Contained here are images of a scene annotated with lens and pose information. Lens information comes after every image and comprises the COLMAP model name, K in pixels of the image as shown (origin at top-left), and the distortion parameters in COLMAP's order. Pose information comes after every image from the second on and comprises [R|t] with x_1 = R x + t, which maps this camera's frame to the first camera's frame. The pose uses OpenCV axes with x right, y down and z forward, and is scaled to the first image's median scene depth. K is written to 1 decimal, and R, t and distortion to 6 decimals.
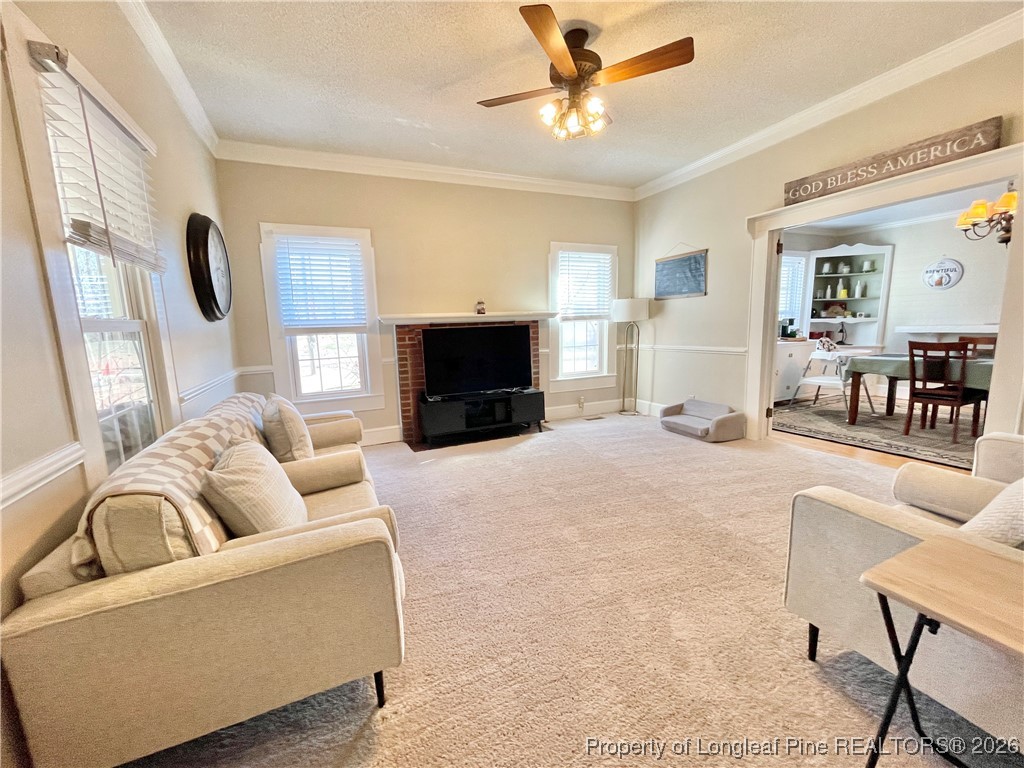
lens RADIAL K [[414.6, 0, 505.8], [0, 414.6, 388.1], [0, 0, 1]] dist [0.003214, -0.000110]
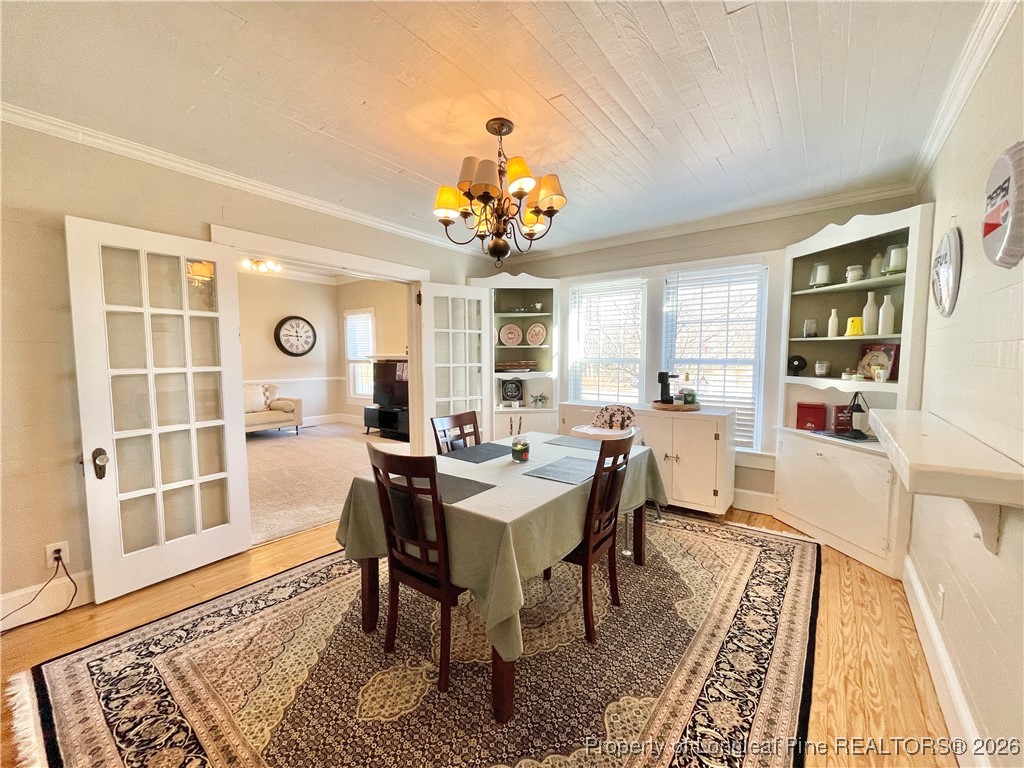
lens RADIAL K [[414.6, 0, 508.6], [0, 414.6, 384.7], [0, 0, 1]] dist [0.003214, -0.000110]
pose [[0.462372, 0.091775, -0.881924, 1.321472], [-0.147932, 0.988673, 0.025326, -0.153800], [0.874259, 0.118755, 0.470711, 0.597094]]
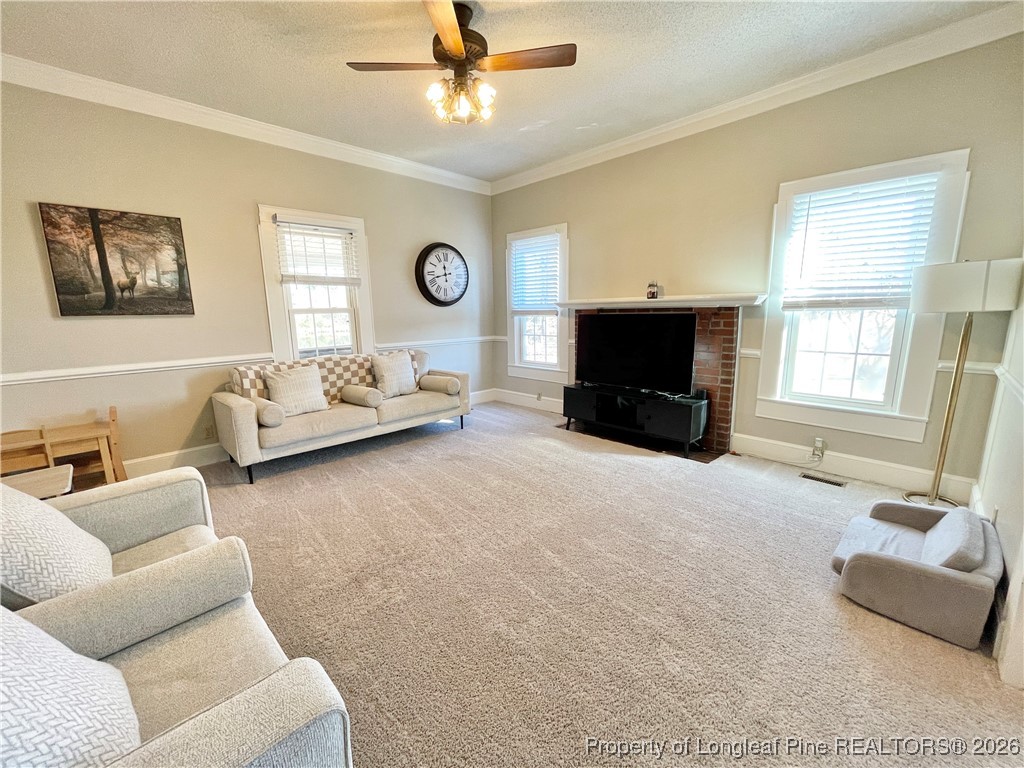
lens RADIAL K [[414.6, 0, 505.4], [0, 414.6, 381.8], [0, 0, 1]] dist [0.003214, -0.000110]
pose [[0.350597, 0.192542, -0.916520, 0.607142], [-0.133919, 0.978888, 0.154416, -0.096815], [0.926902, 0.068601, 0.368981, 0.395245]]
